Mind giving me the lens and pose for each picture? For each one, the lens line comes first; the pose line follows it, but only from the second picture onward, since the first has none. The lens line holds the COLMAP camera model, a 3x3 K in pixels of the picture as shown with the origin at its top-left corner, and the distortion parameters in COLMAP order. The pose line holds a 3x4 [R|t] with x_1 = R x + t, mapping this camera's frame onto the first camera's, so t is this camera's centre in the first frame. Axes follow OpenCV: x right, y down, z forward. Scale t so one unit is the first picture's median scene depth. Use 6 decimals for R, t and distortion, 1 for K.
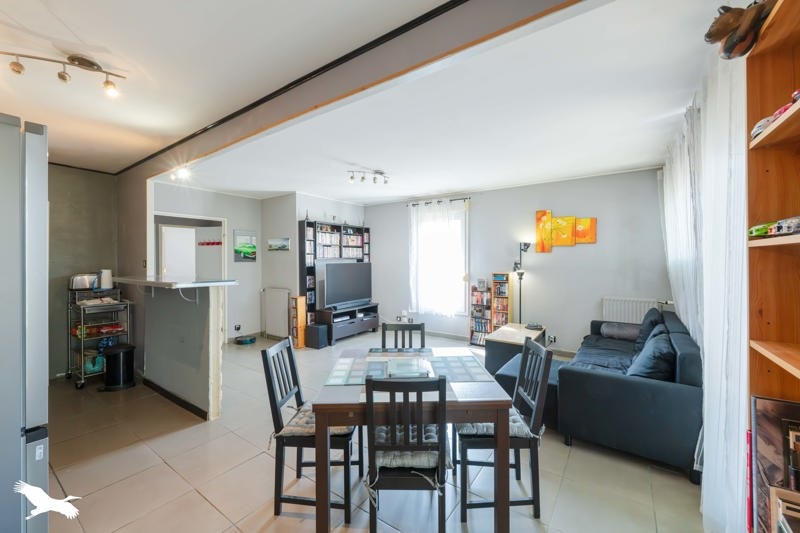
lens RADIAL K [[318.1, 0, 406.8], [0, 318.1, 260.3], [0, 0, 1]] dist [0.003541, 0.000303]
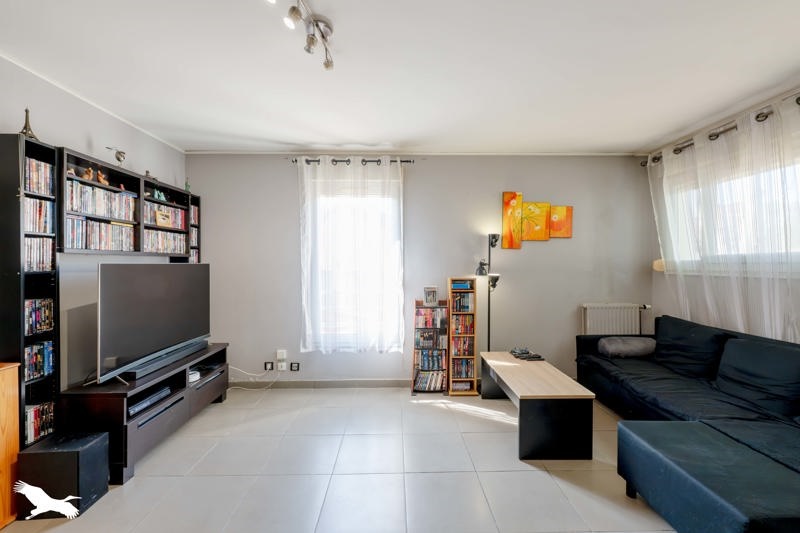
lens RADIAL K [[318.1, 0, 403.6], [0, 318.1, 263.4], [0, 0, 1]] dist [0.003541, 0.000303]
pose [[0.815677, 0.003491, 0.578497, -0.181449], [0.002780, 0.999947, -0.009955, 0.014231], [-0.578501, 0.009729, 0.815624, 0.486494]]
